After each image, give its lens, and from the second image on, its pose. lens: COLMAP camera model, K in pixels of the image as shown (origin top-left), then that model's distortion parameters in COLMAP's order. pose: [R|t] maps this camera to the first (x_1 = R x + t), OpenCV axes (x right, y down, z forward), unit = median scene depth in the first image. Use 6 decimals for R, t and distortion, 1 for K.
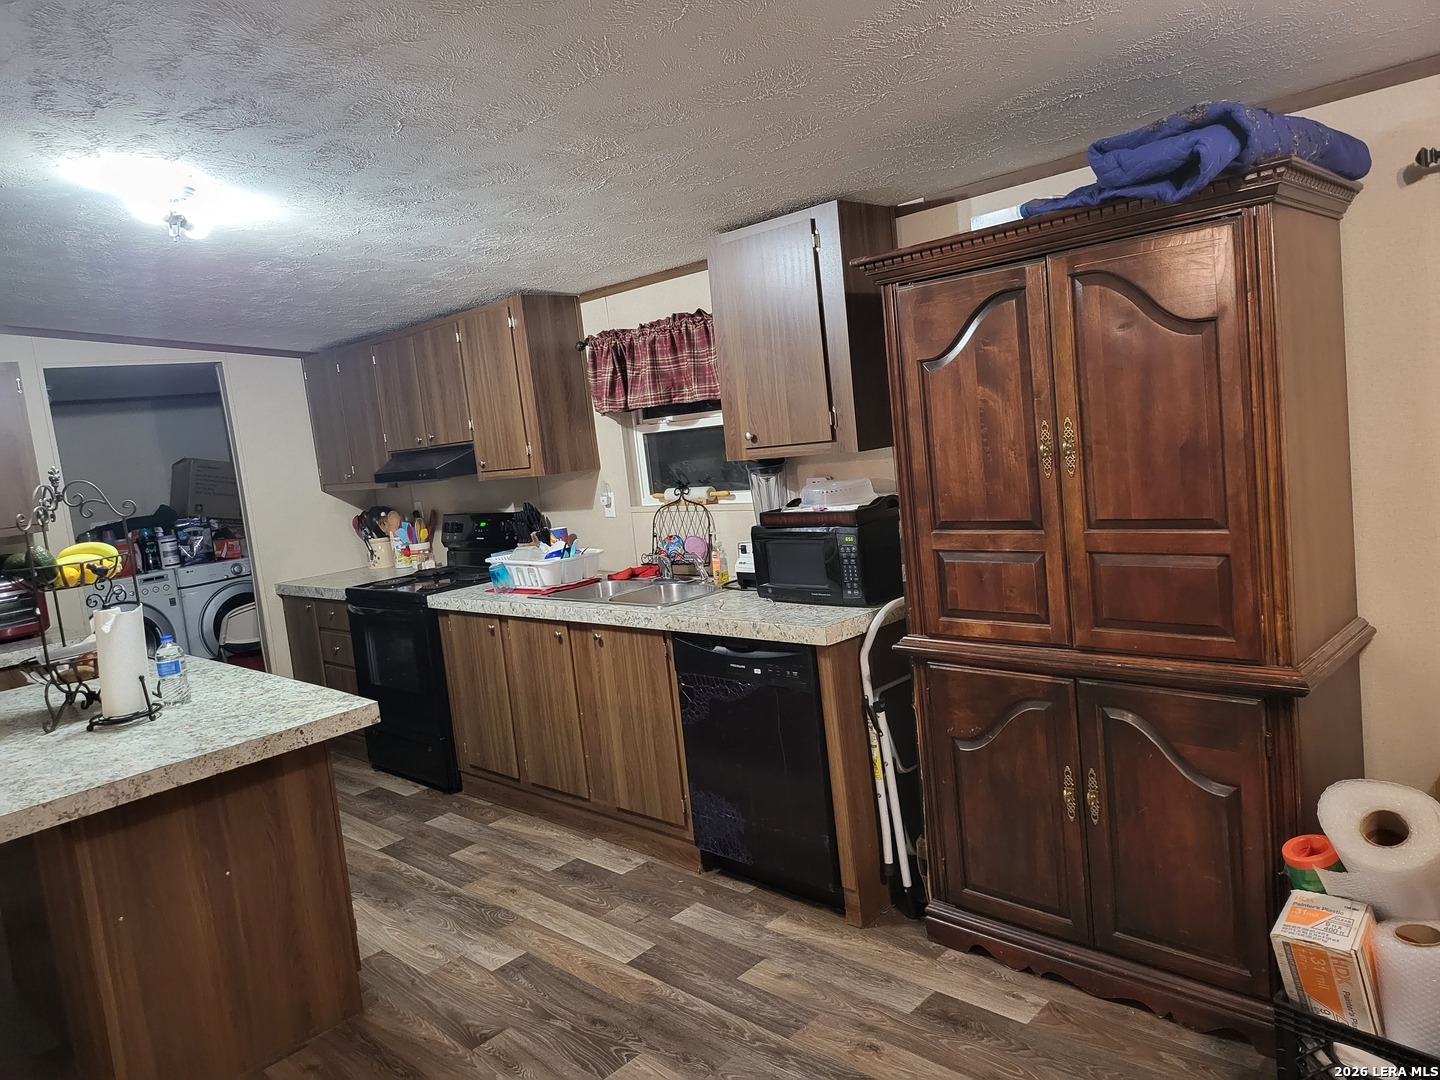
lens RADIAL K [[998.7, 0, 709.9], [0, 998.7, 517.4], [0, 0, 1]] dist [0.076962, -0.086421]
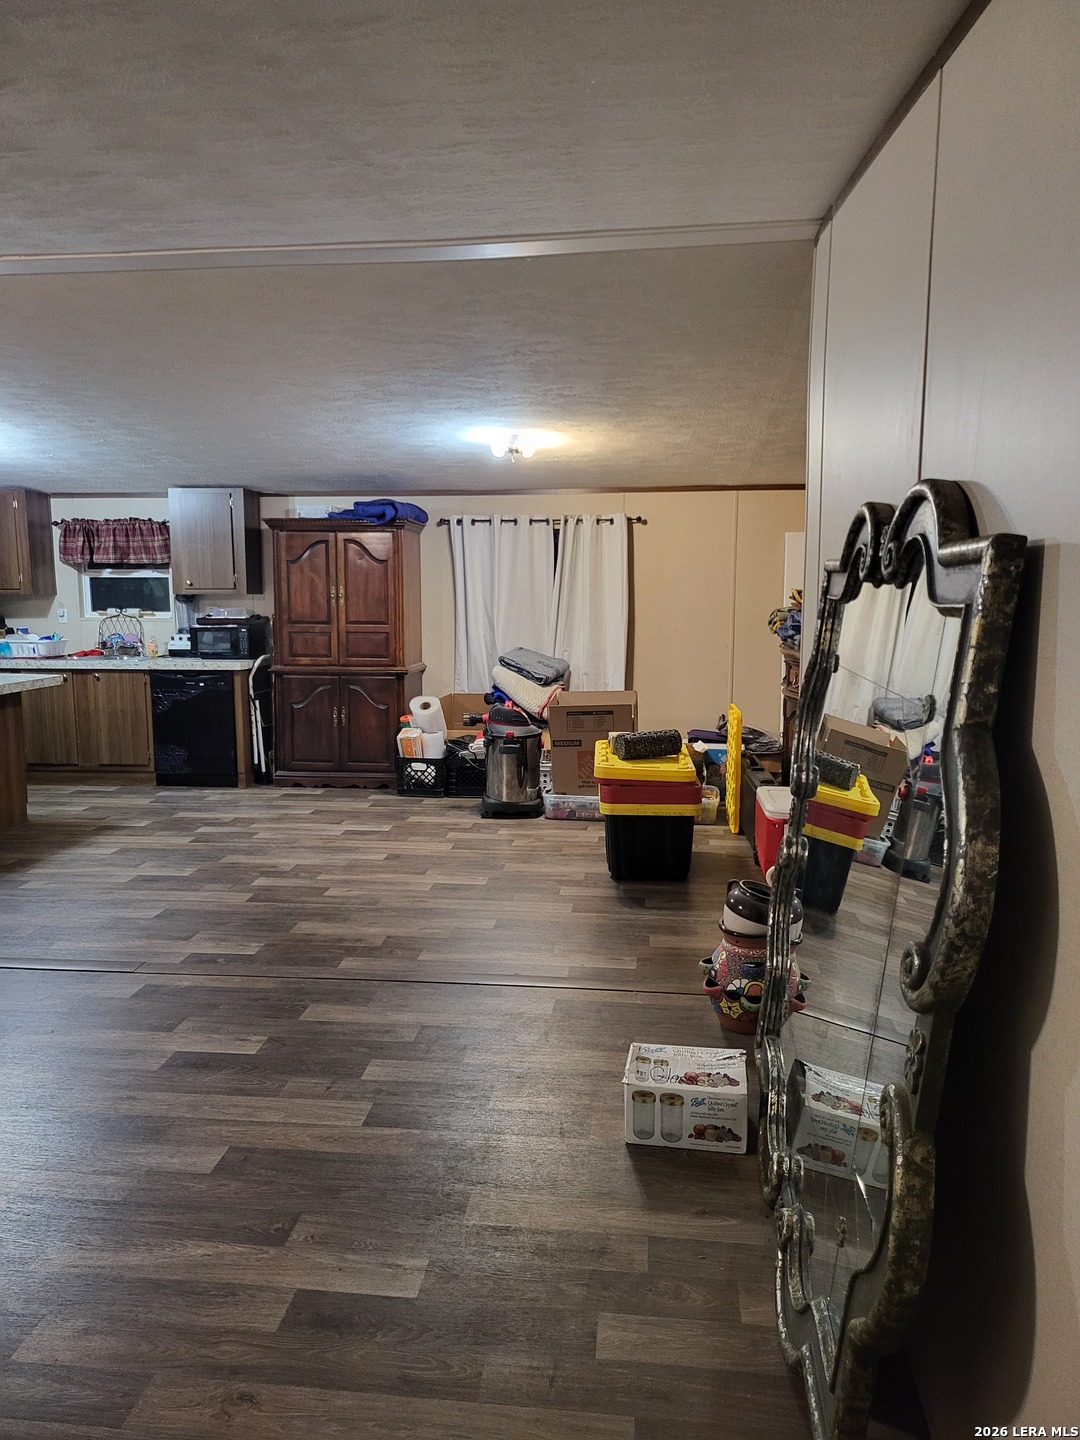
lens RADIAL K [[999.1, 0, 540.0], [0, 999.1, 703.4], [0, 0, 1]] dist [0.084771, -0.092477]
pose [[0.783961, 0.037900, 0.619653, -0.669104], [-0.026612, 0.999269, -0.027450, 0.206926], [-0.620240, 0.005030, 0.784396, -1.120173]]
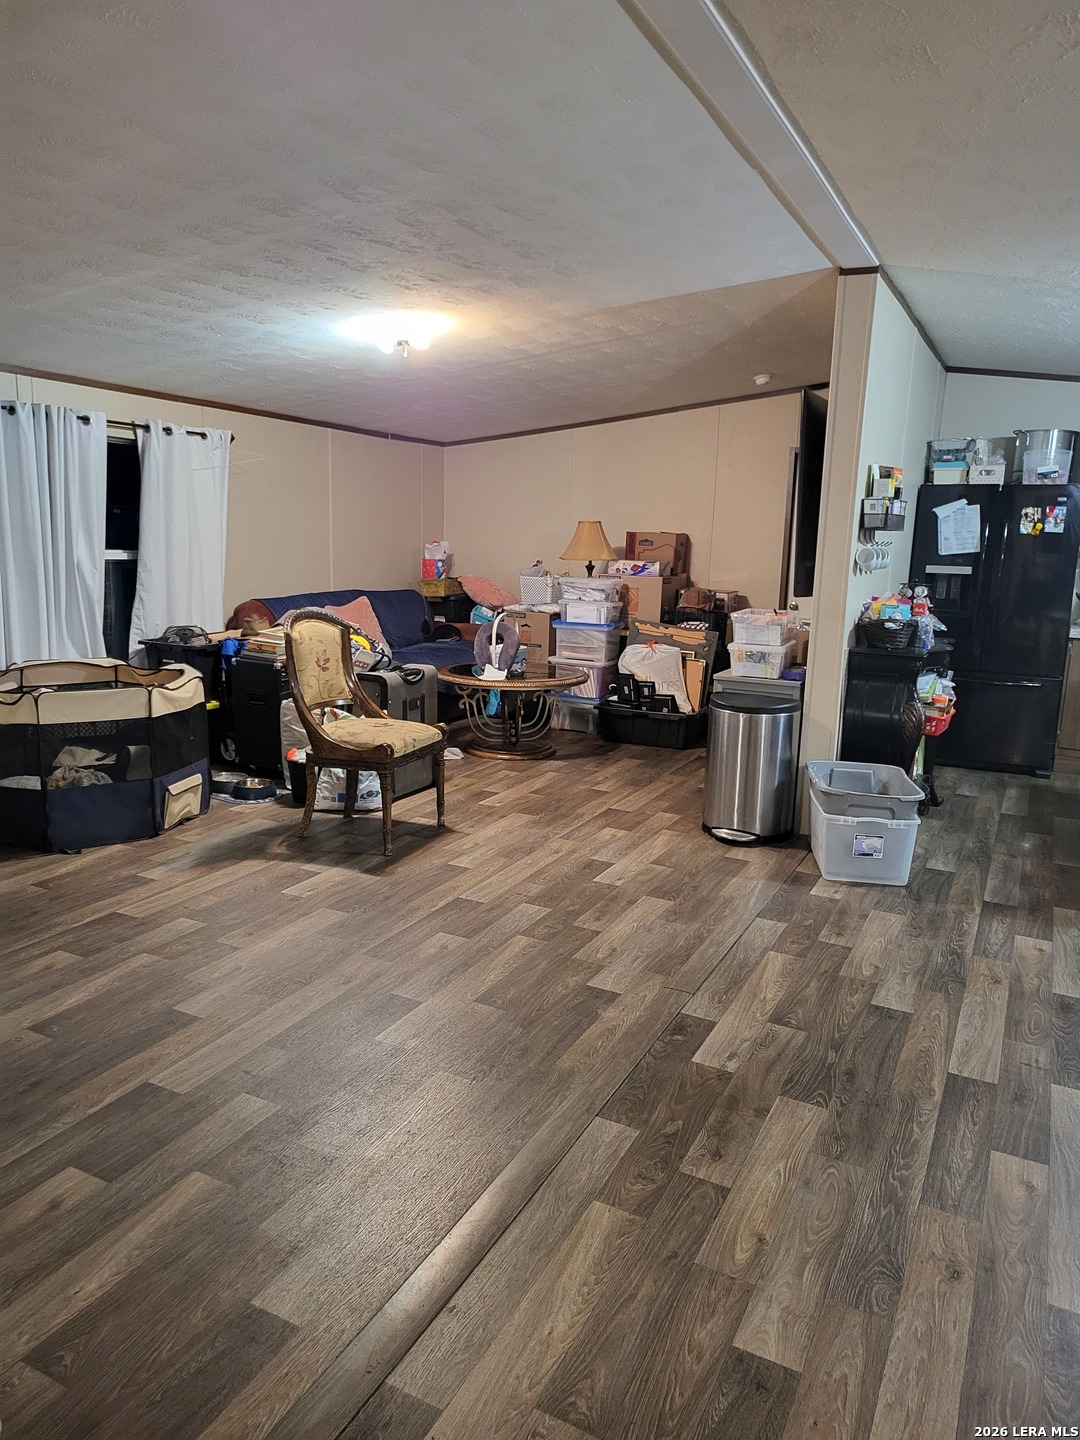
lens RADIAL K [[999.1, 0, 540.0], [0, 999.1, 703.4], [0, 0, 1]] dist [0.084771, -0.092477]
pose [[0.294320, 0.282409, -0.913028, 0.375500], [-0.156814, 0.956666, 0.245357, 0.030097], [0.942754, 0.070963, 0.325852, -0.427968]]
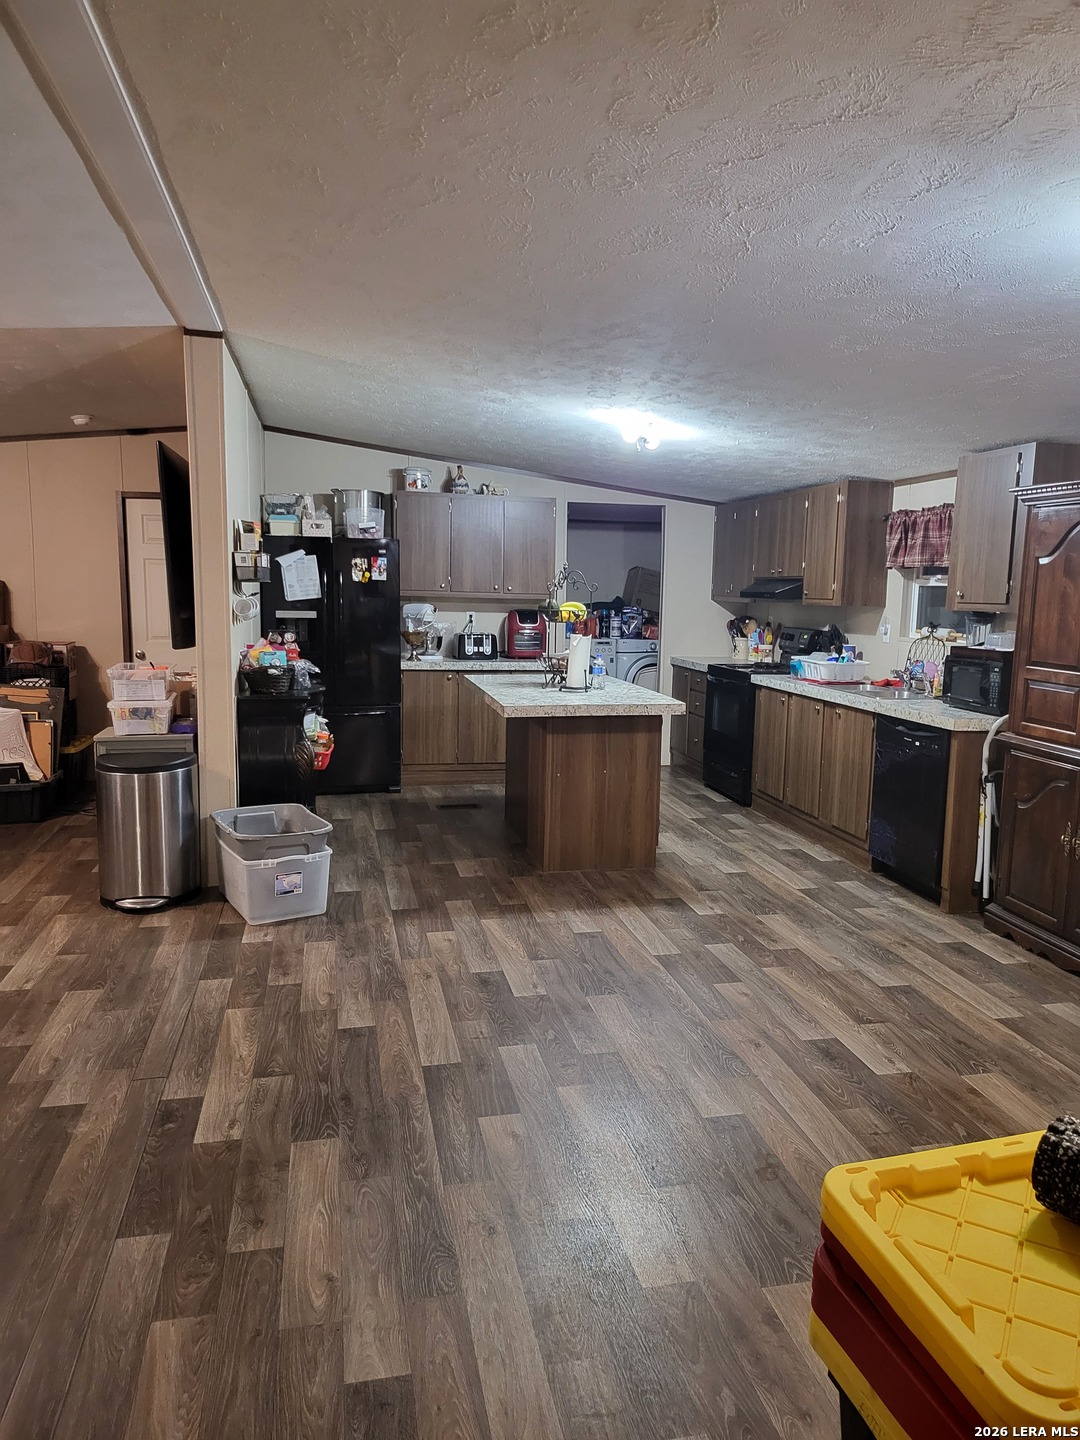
lens RADIAL K [[998.7, 0, 553.2], [0, 998.7, 701.4], [0, 0, 1]] dist [0.076962, -0.086421]
pose [[0.831119, 0.190488, -0.522451, 0.329337], [-0.165120, 0.981664, 0.095246, 0.029079], [0.531015, 0.007106, 0.847333, -0.541419]]
